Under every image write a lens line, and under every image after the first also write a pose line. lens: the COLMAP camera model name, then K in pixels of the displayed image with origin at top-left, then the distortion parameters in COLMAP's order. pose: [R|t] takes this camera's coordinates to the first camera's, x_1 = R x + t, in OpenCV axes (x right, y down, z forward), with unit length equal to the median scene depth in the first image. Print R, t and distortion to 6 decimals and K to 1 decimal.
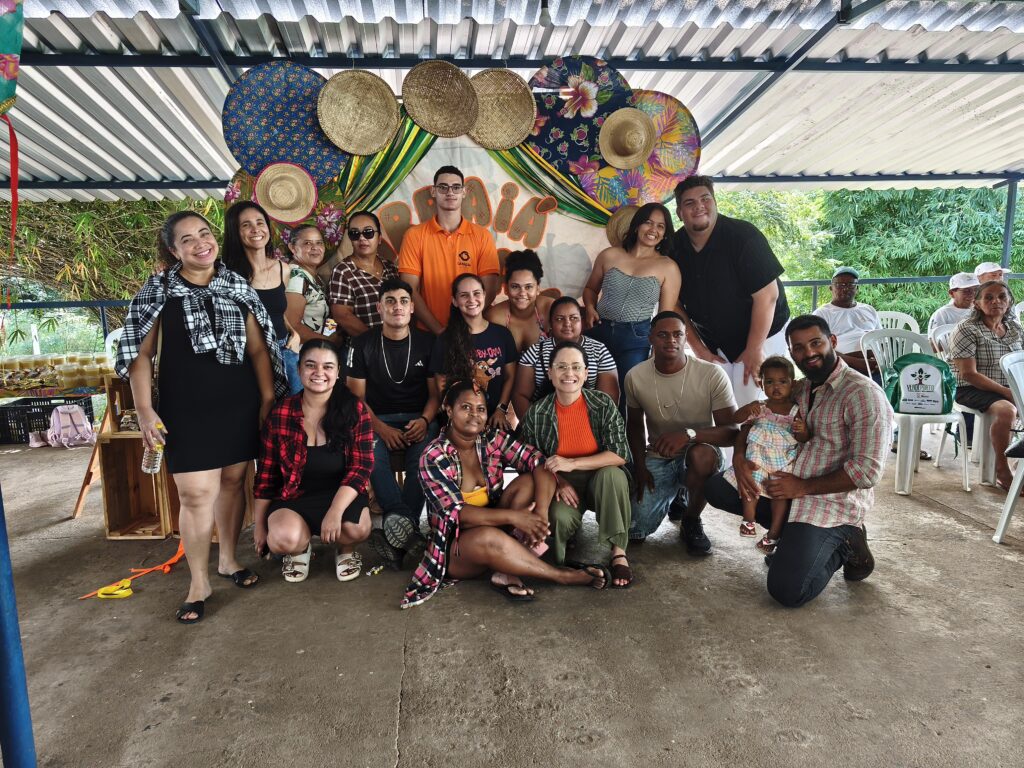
lens RADIAL K [[669.0, 0, 491.0], [0, 669.0, 378.7], [0, 0, 1]] dist [0.022155, 0.005135]
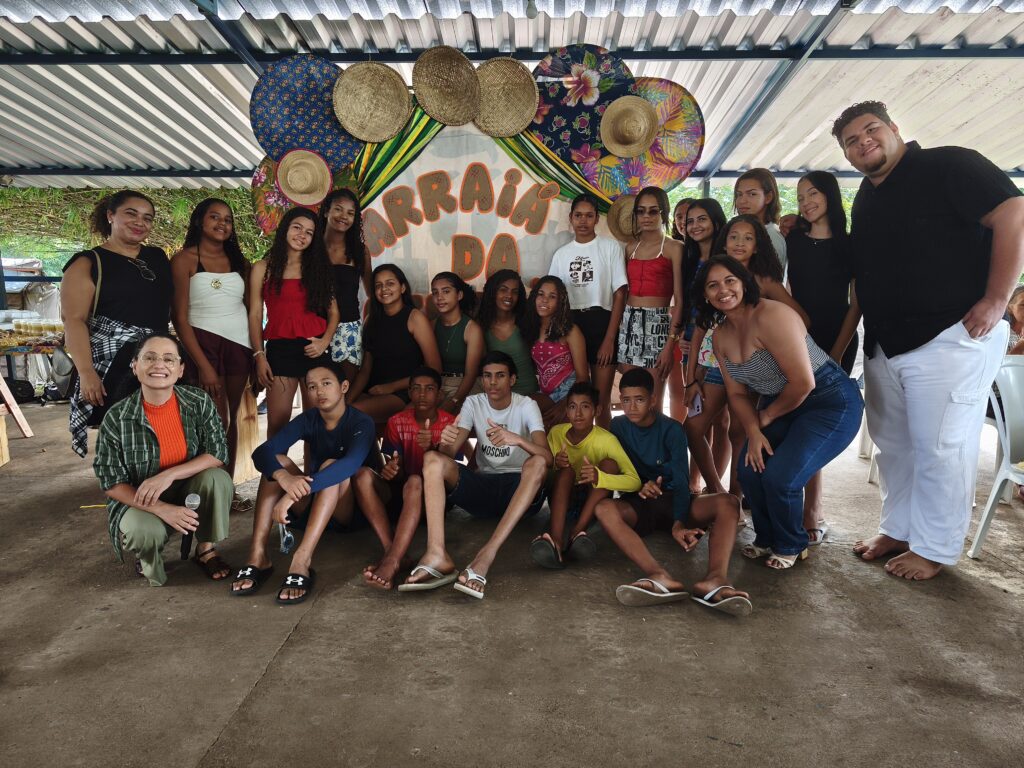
lens RADIAL K [[669.0, 0, 488.5], [0, 669.0, 377.2], [0, 0, 1]] dist [0.022155, 0.005135]
pose [[0.986314, 0.057644, -0.154475, 0.172473], [-0.057151, 0.998336, 0.007635, 0.018735], [0.154658, 0.001298, 0.987967, -0.019606]]
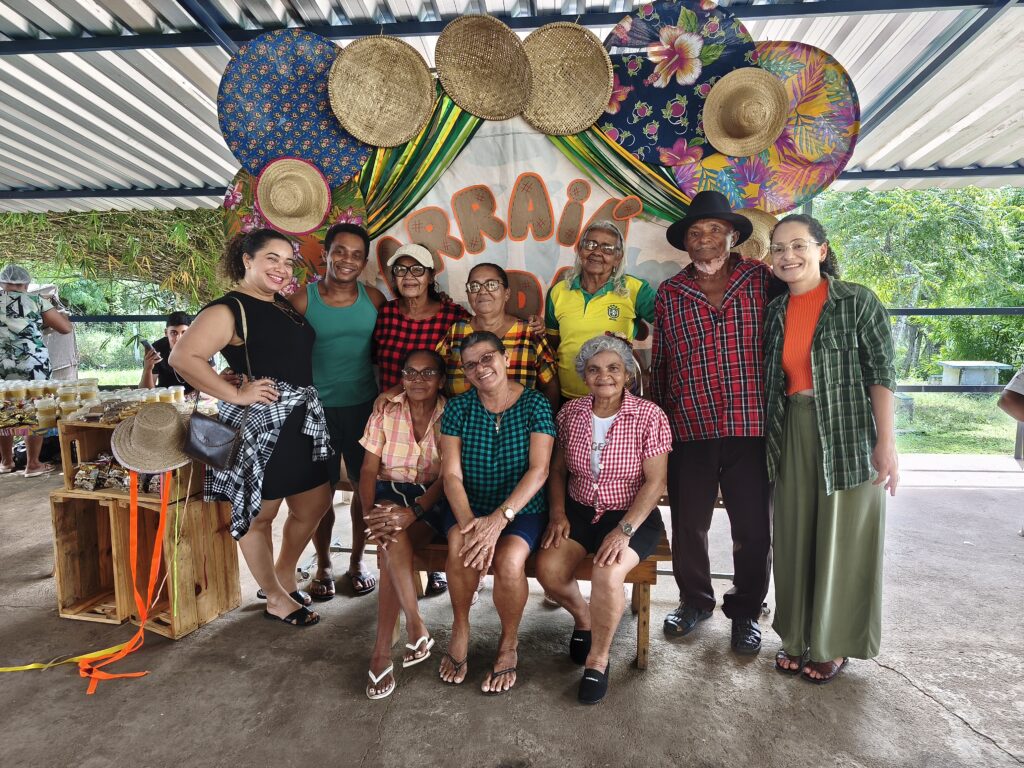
lens RADIAL K [[669.0, 0, 505.5], [0, 669.0, 374.0], [0, 0, 1]] dist [0.022155, 0.005135]
pose [[0.980124, 0.040638, -0.194179, 0.105923], [-0.042797, 0.999060, -0.006933, -0.071082], [0.193715, 0.015106, 0.980942, 0.269960]]
